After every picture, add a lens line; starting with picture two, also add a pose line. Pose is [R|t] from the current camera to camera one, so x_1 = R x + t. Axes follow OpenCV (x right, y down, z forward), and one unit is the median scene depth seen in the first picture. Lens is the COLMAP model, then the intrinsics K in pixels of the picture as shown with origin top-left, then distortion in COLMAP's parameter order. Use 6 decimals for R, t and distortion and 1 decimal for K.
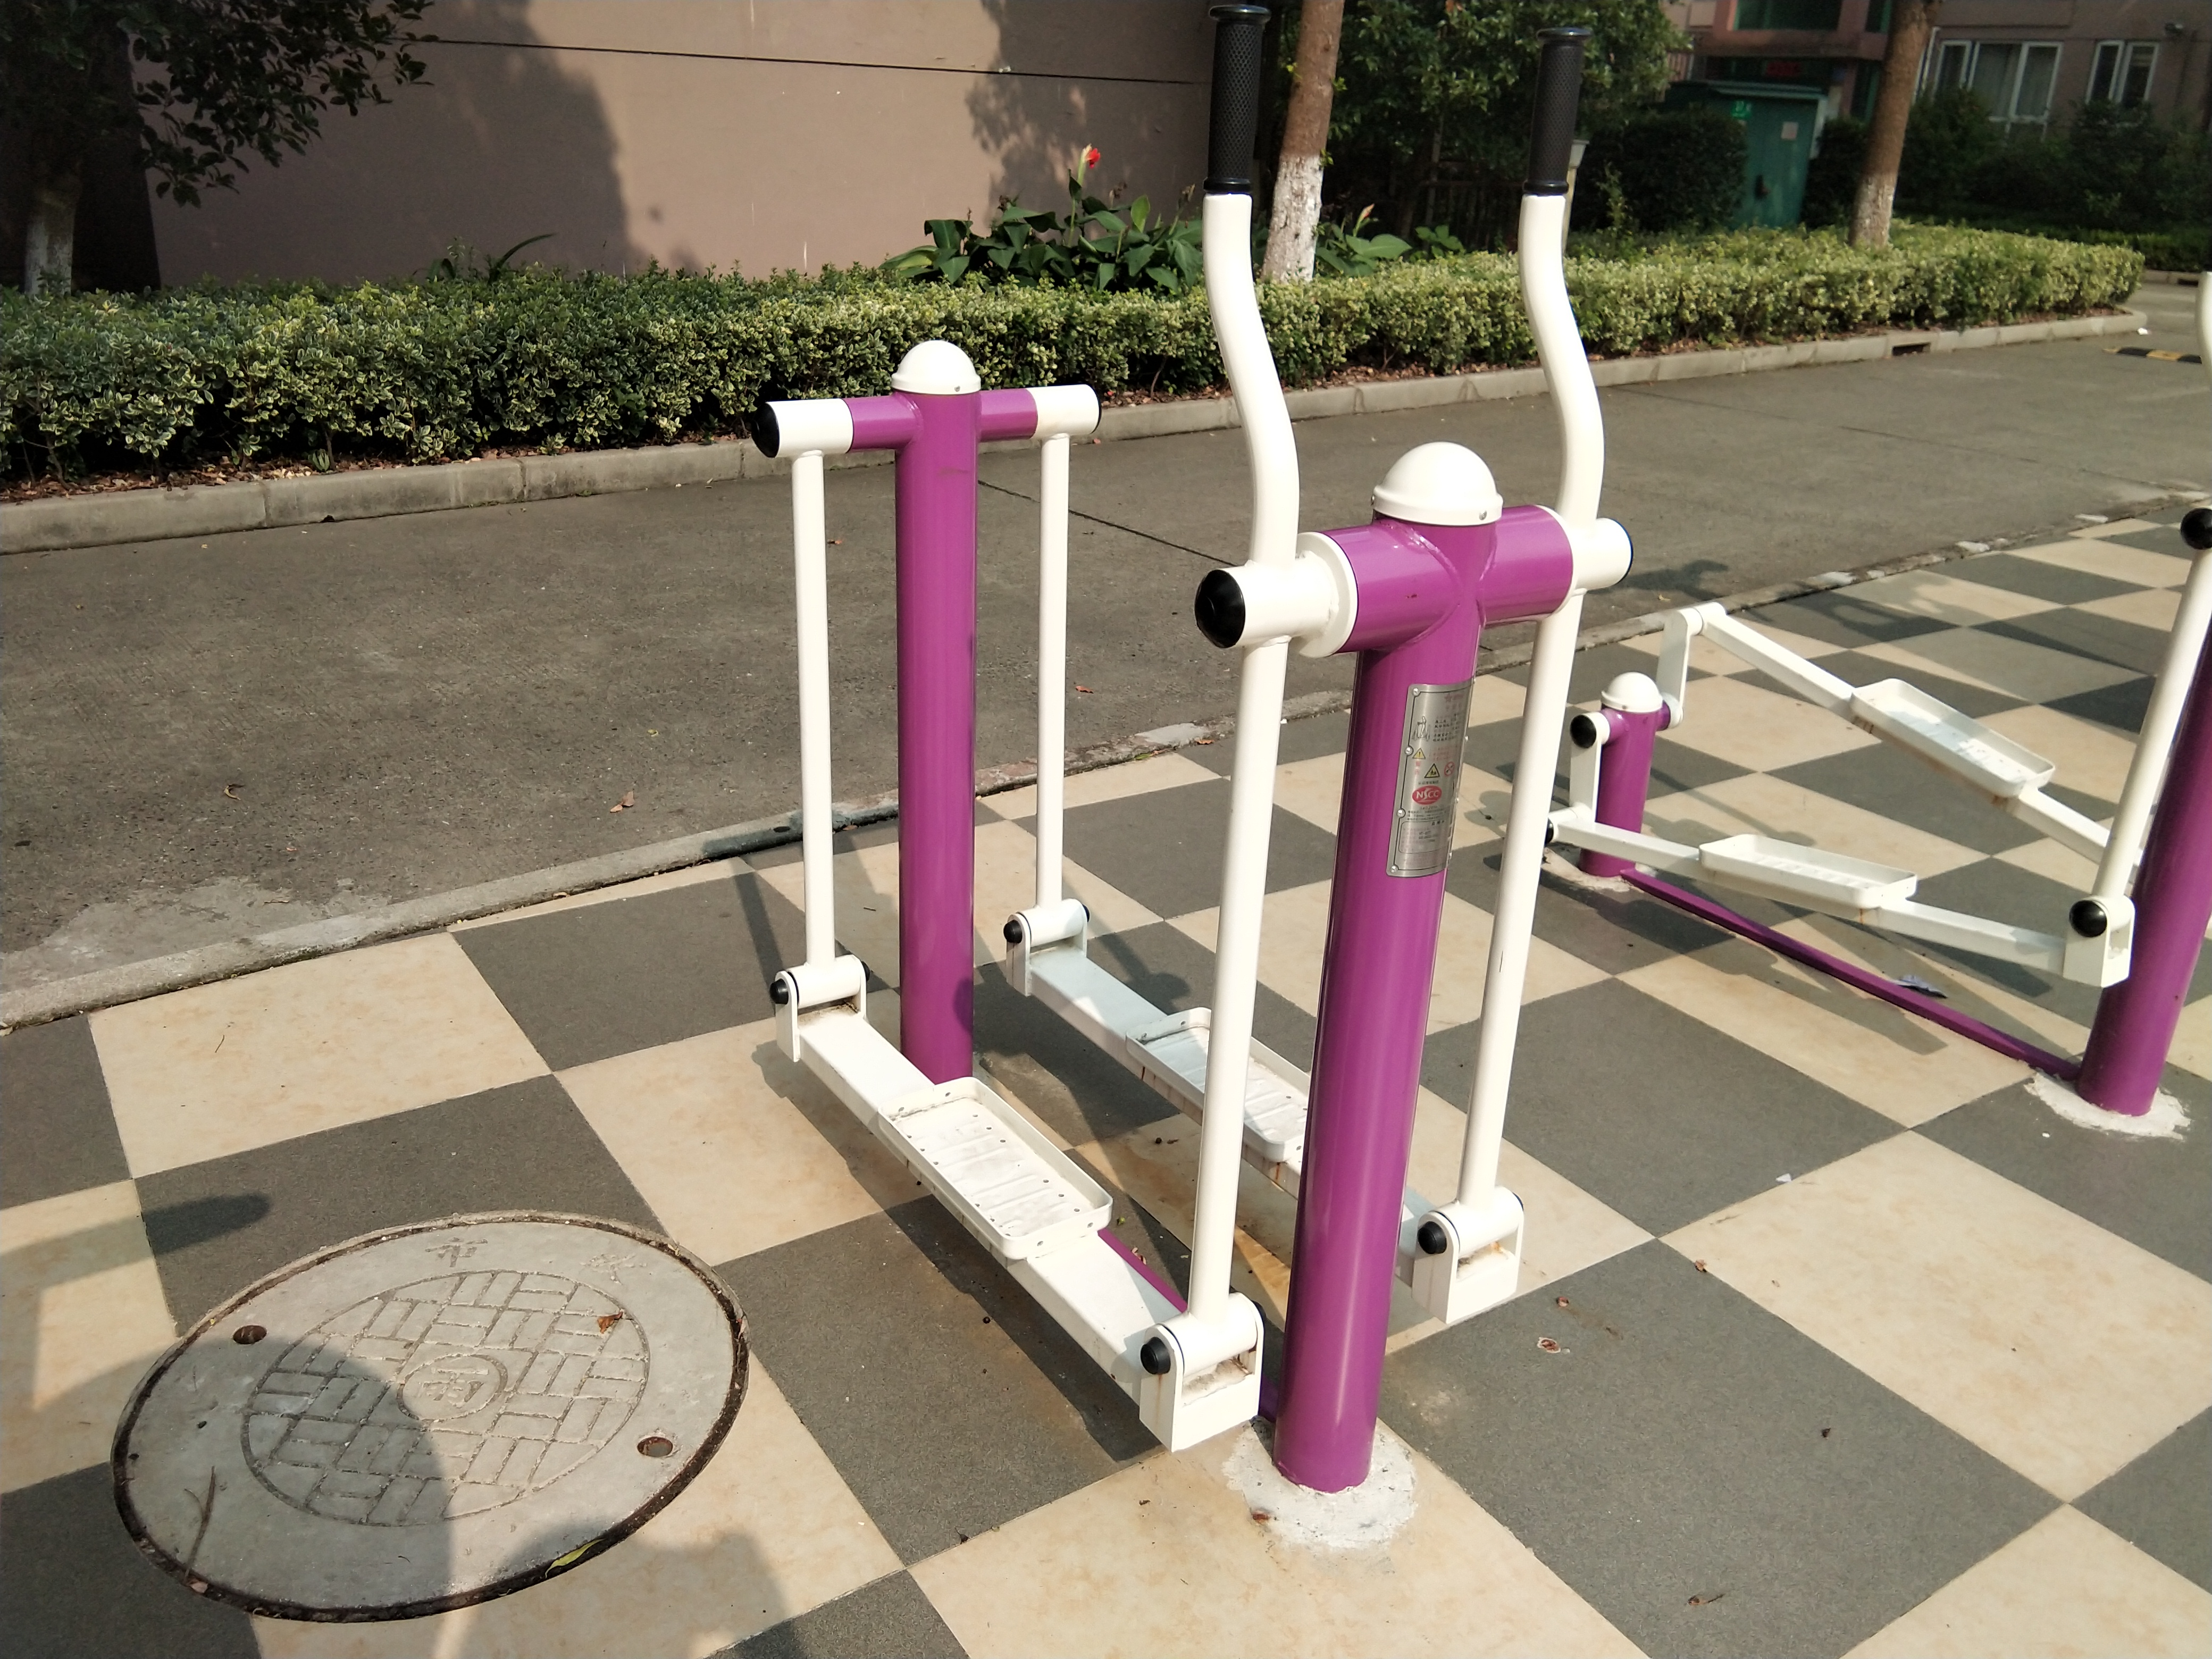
lens RADIAL K [[1740.4, 0, 1071.6], [0, 1740.4, 830.5], [0, 0, 1]] dist [0.070157, -0.103550]
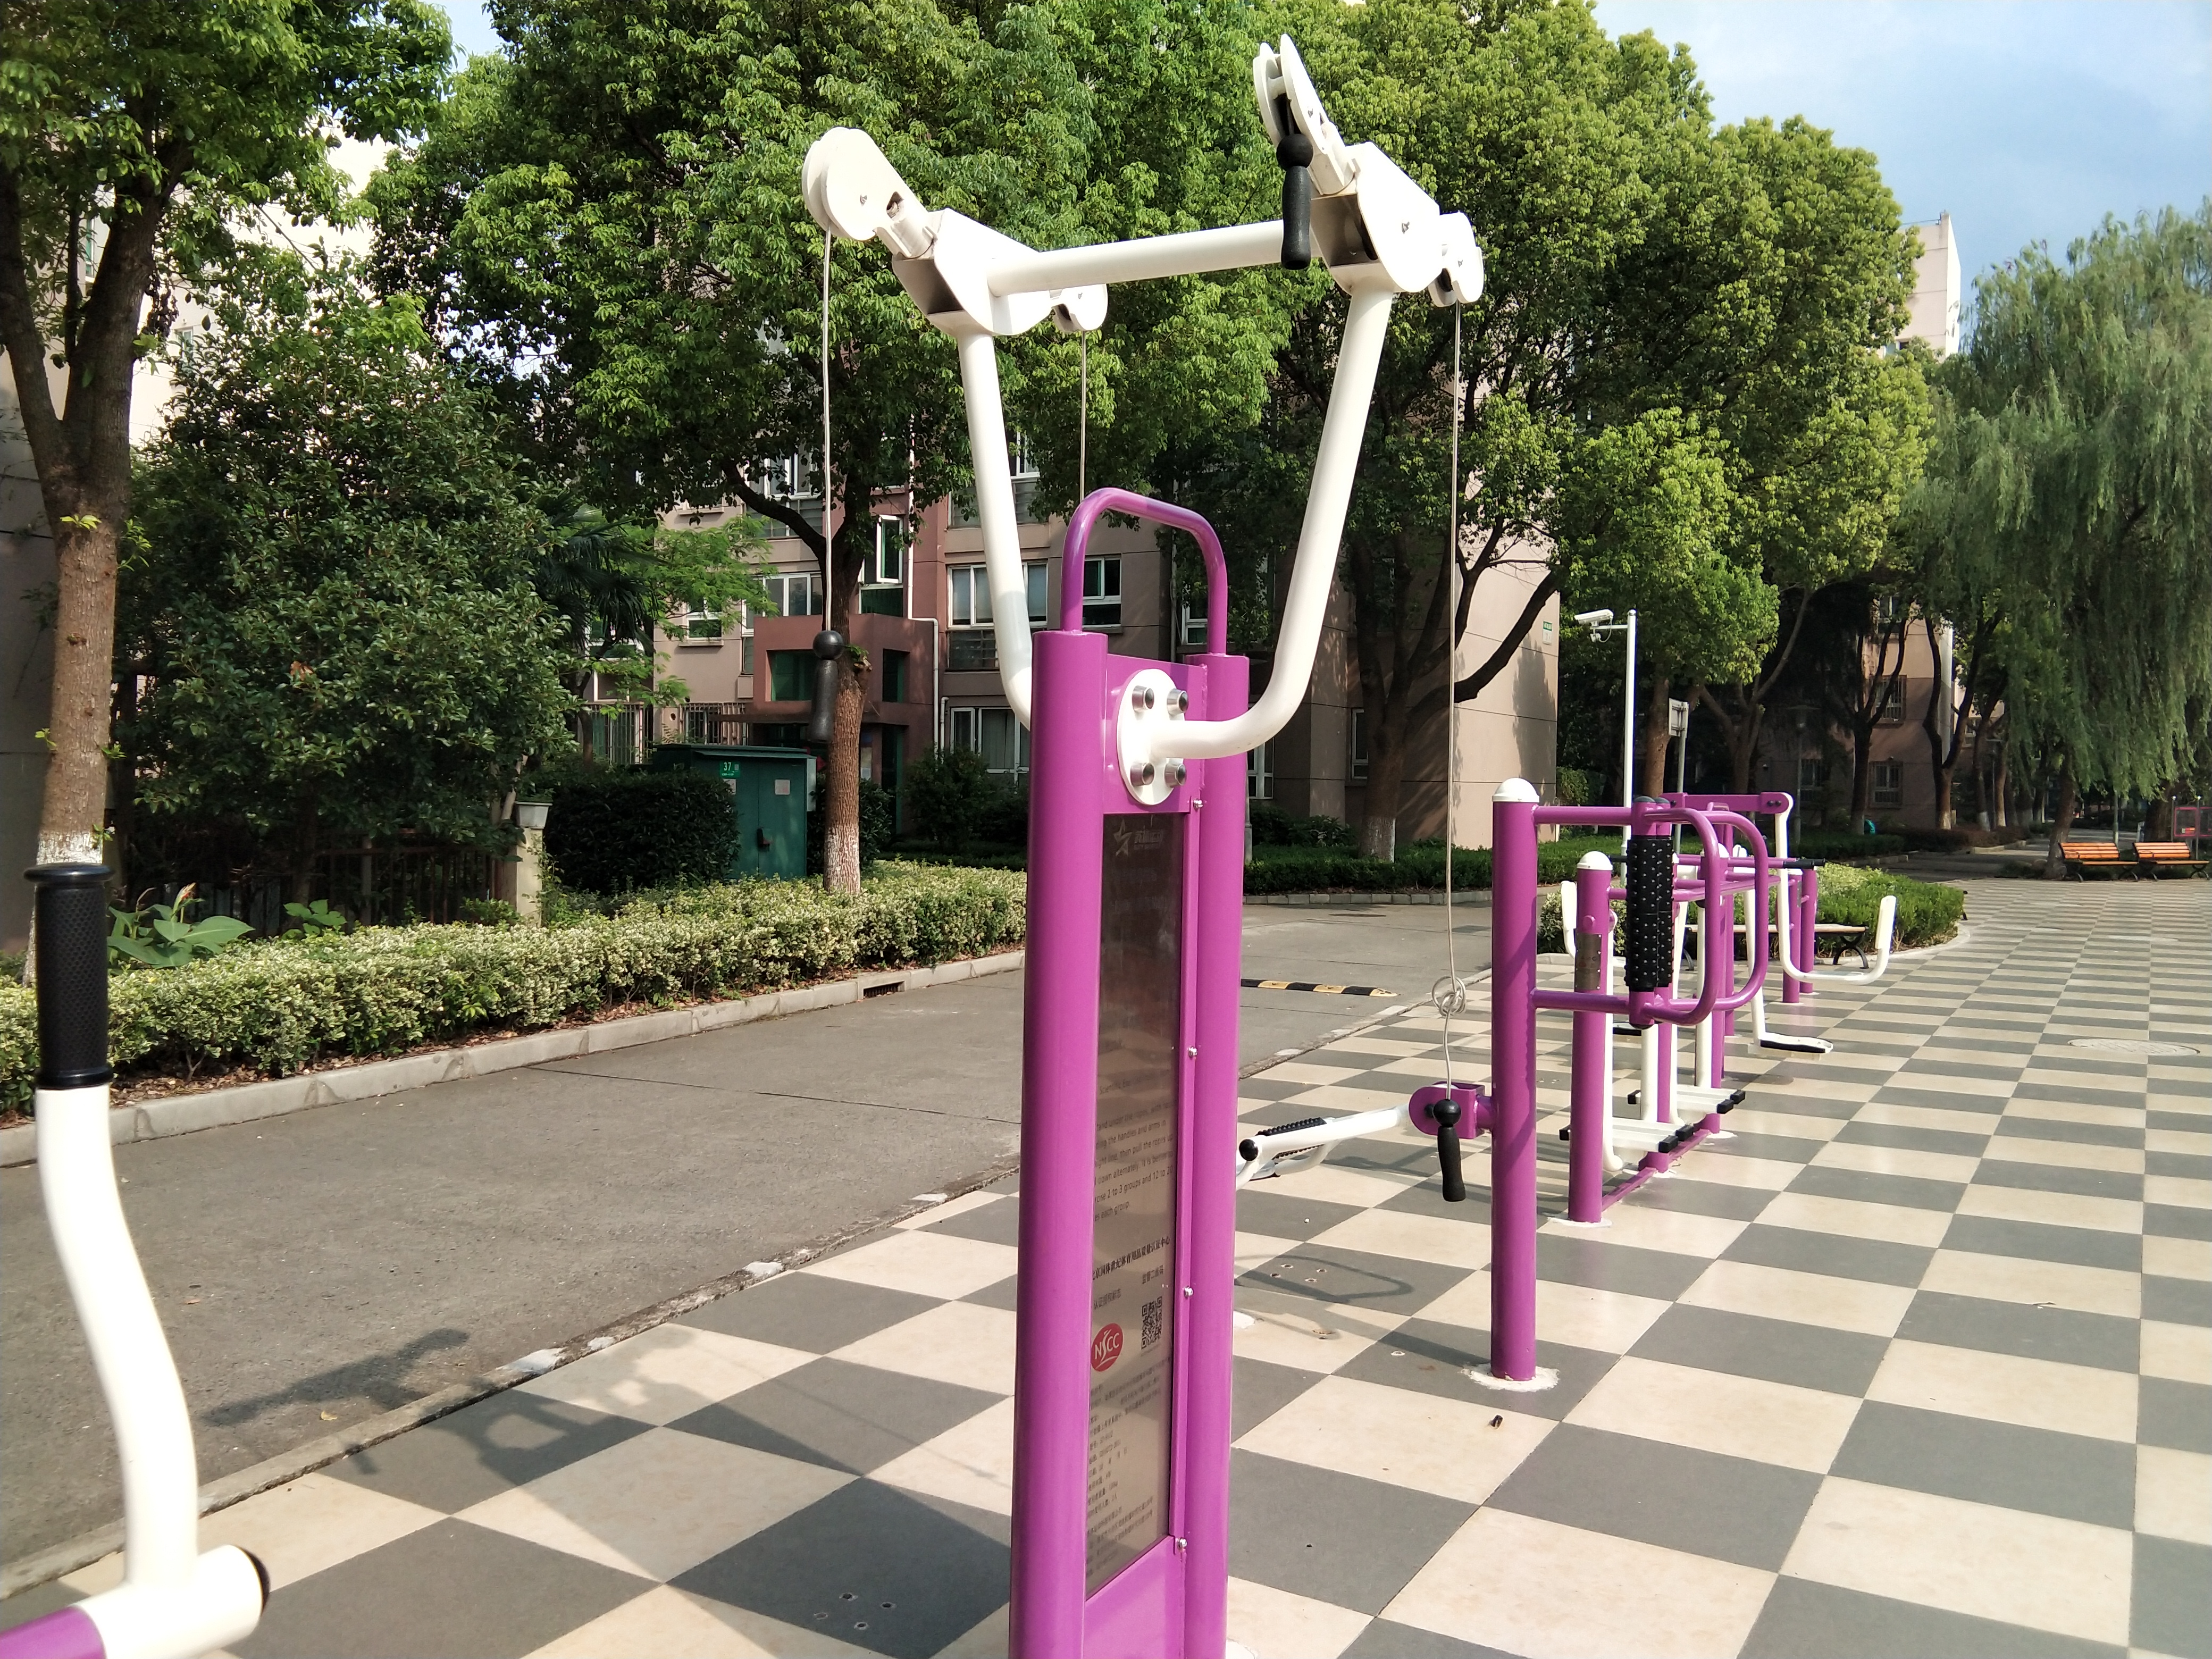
lens RADIAL K [[1744.9, 0, 1088.2], [0, 1744.9, 809.8], [0, 0, 1]] dist [0.129103, -0.201399]
pose [[0.893545, -0.031497, 0.447867, 0.160000], [0.189948, 0.930384, -0.313537, -0.041333], [-0.406813, 0.365231, 0.837323, 0.102203]]
